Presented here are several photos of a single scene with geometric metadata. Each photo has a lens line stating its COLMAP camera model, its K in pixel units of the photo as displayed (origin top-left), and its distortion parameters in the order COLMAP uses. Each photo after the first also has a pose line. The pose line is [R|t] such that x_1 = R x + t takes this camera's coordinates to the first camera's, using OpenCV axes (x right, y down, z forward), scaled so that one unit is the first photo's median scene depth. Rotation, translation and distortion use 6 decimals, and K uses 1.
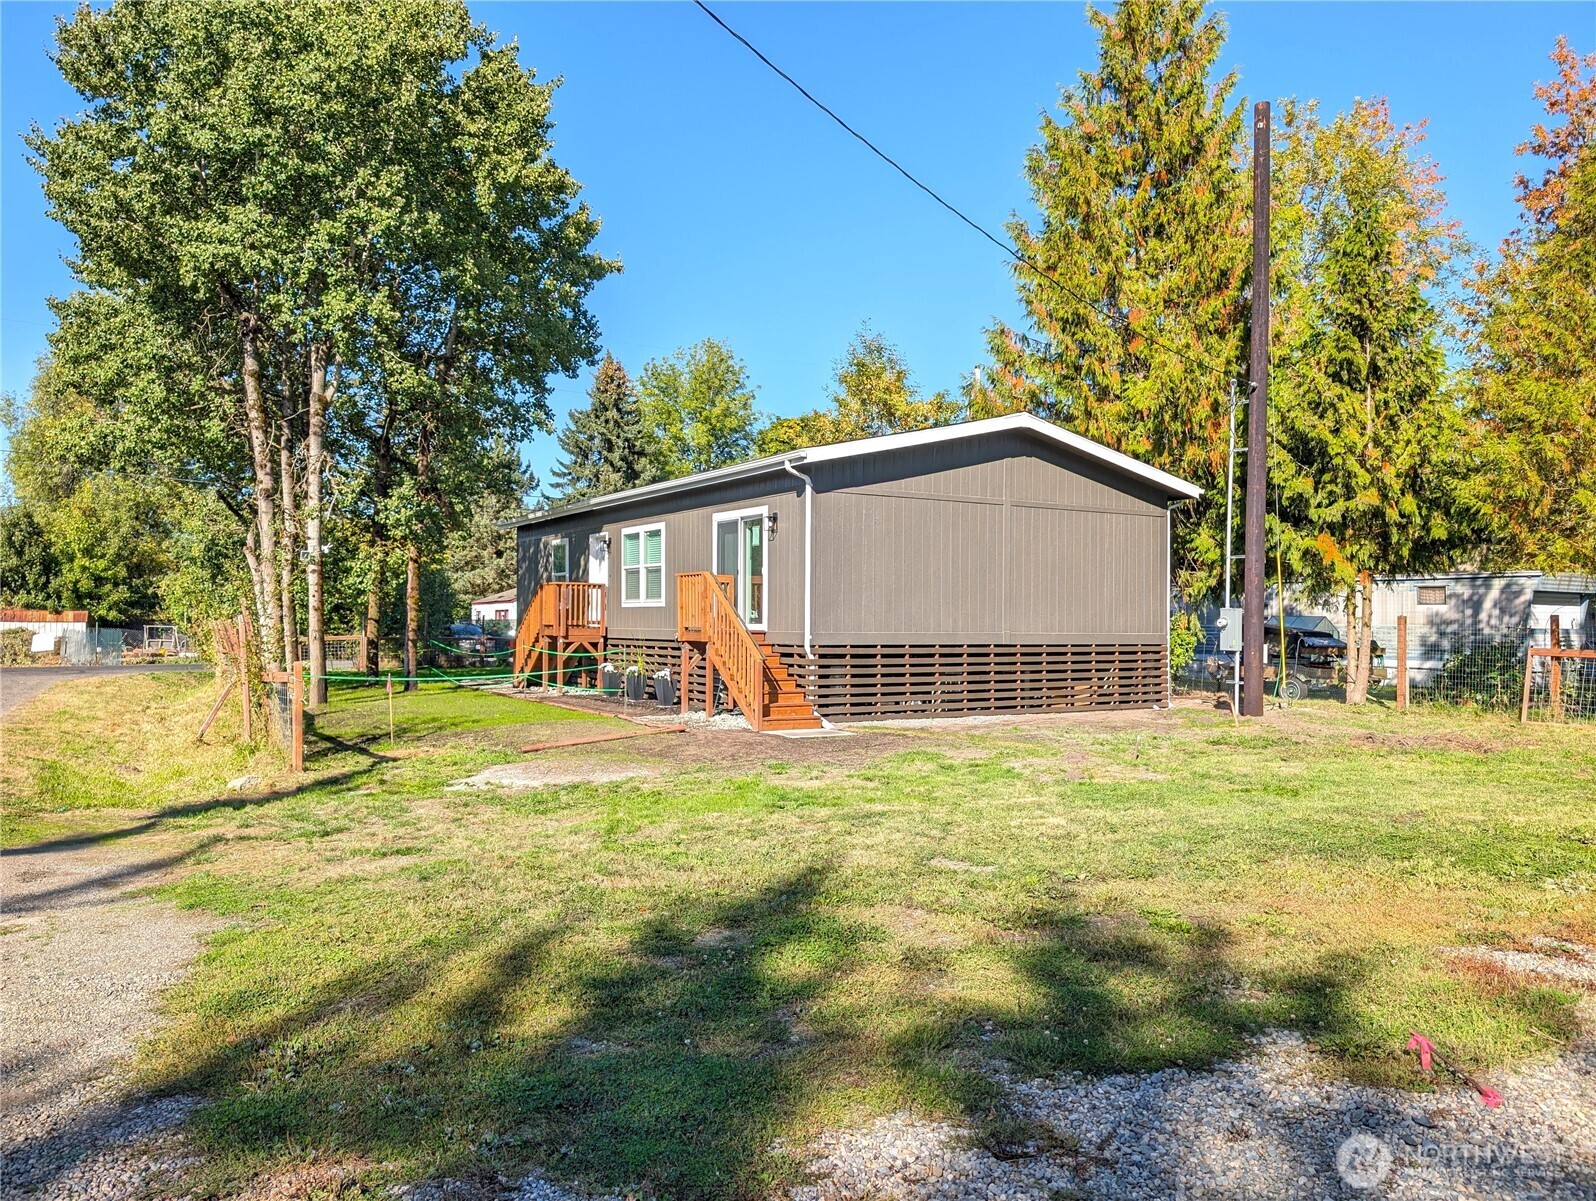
lens RADIAL K [[1150.9, 0, 787.7], [0, 1150.9, 597.2], [0, 0, 1]] dist [0.035078, -0.035625]
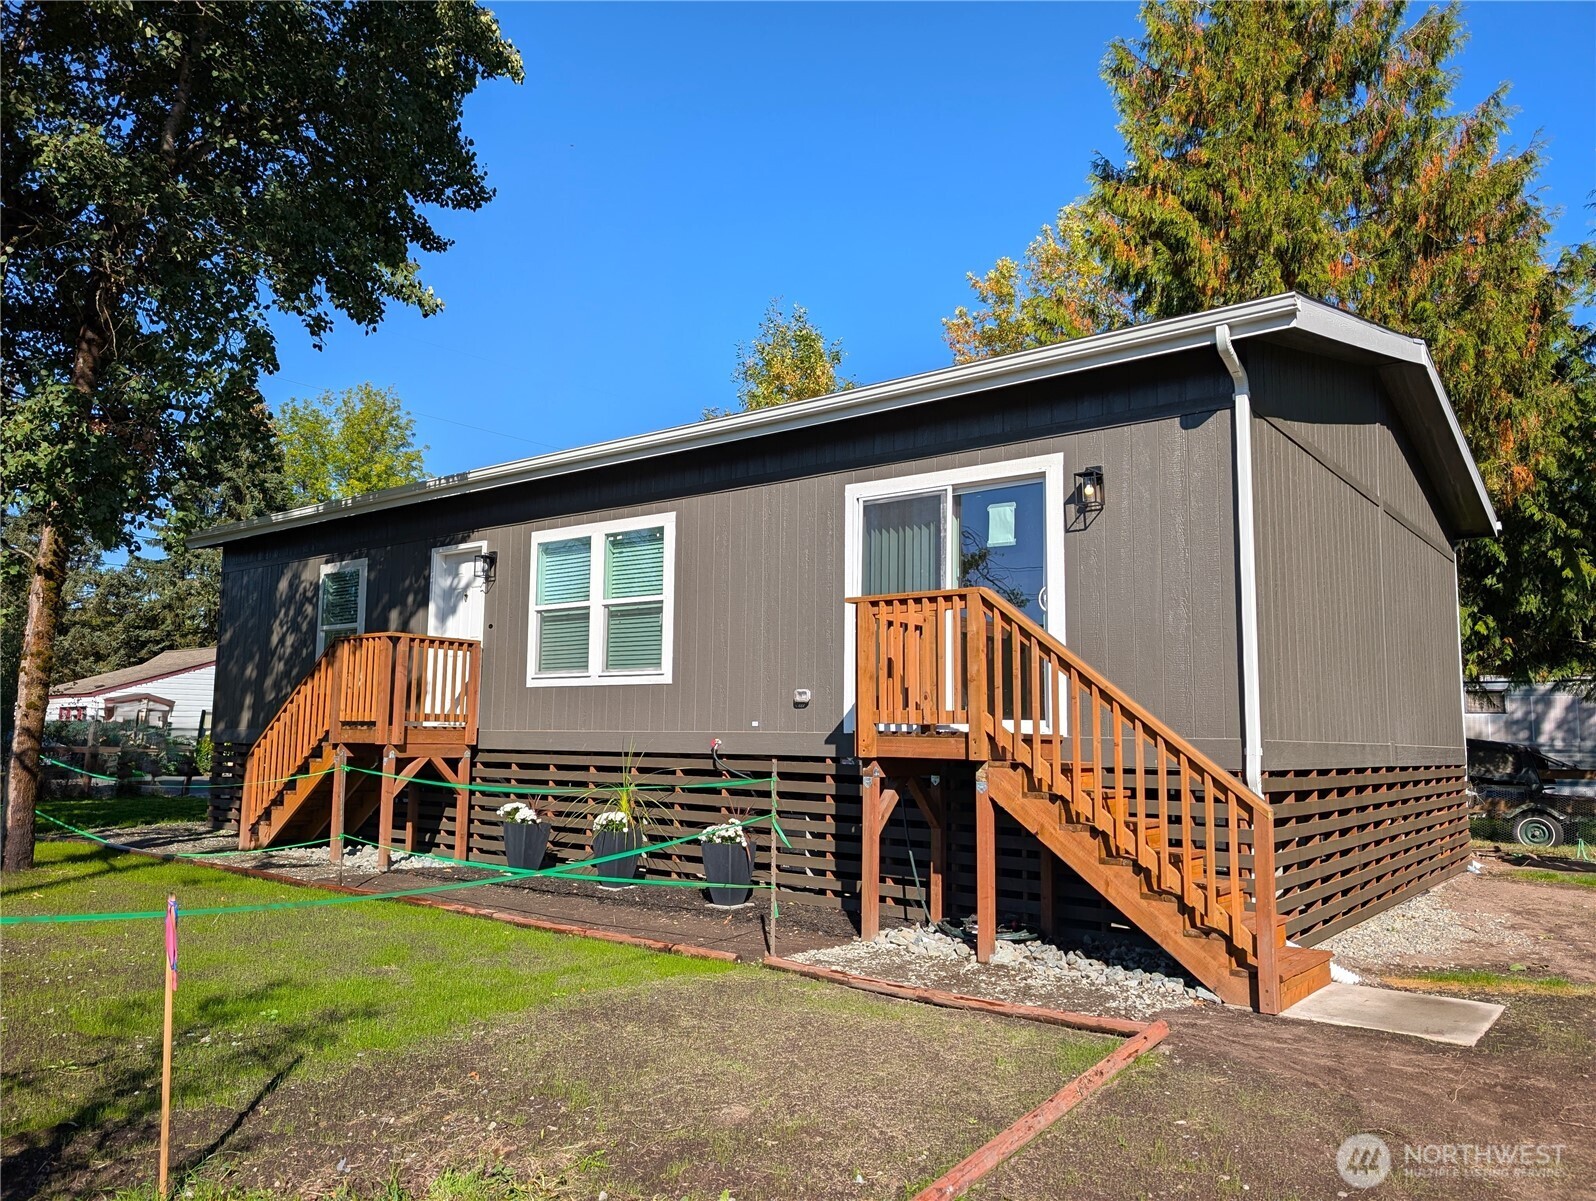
lens RADIAL K [[1193.4, 0, 798.0], [0, 1193.4, 600.5], [0, 0, 1]] dist [0.050196, -0.000214]
pose [[0.943626, 0.055680, 0.326298, -0.250419], [-0.024907, 0.994900, -0.097741, 0.023416], [-0.330076, 0.084104, 0.940200, 0.571421]]
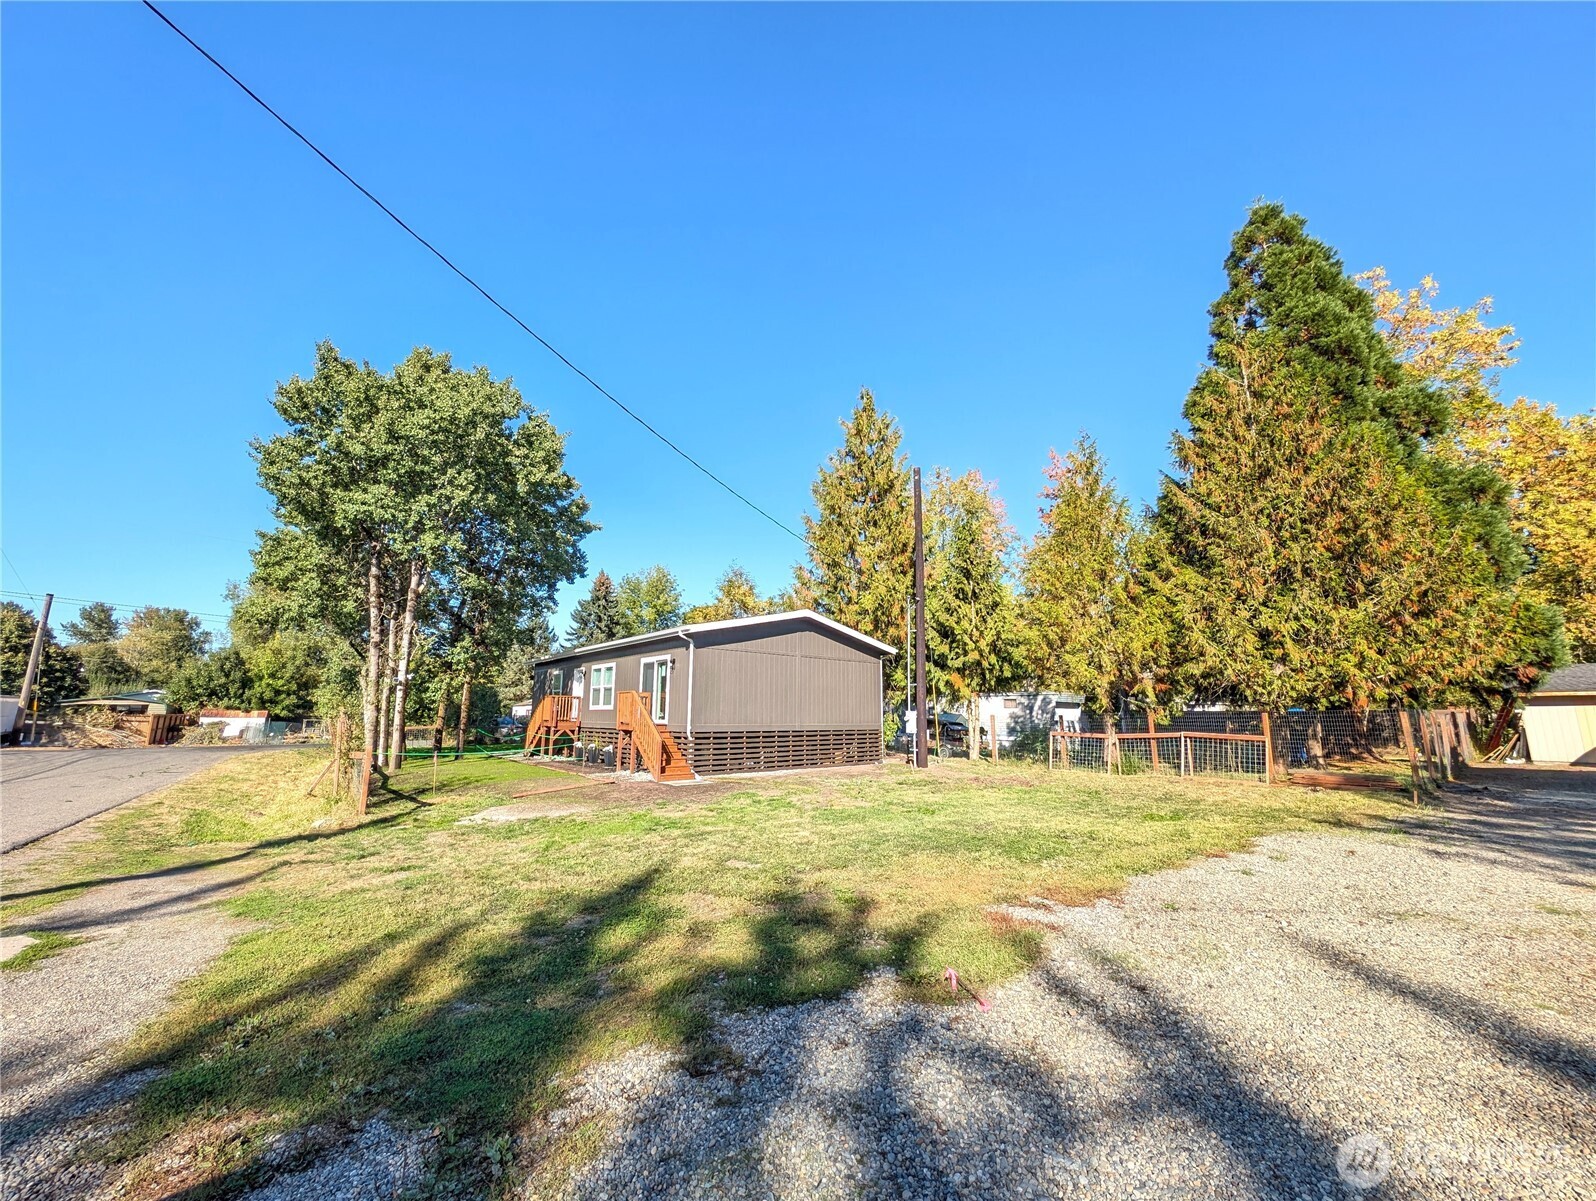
lens RADIAL K [[601.7, 0, 798.0], [0, 601.7, 600.5], [0, 0, 1]] dist [0.013442, -0.006438]
pose [[0.987195, 0.028775, 0.156901, 0.029654], [-0.002373, 0.986136, -0.165921, -0.005356], [-0.159500, 0.163424, 0.973577, 0.007396]]
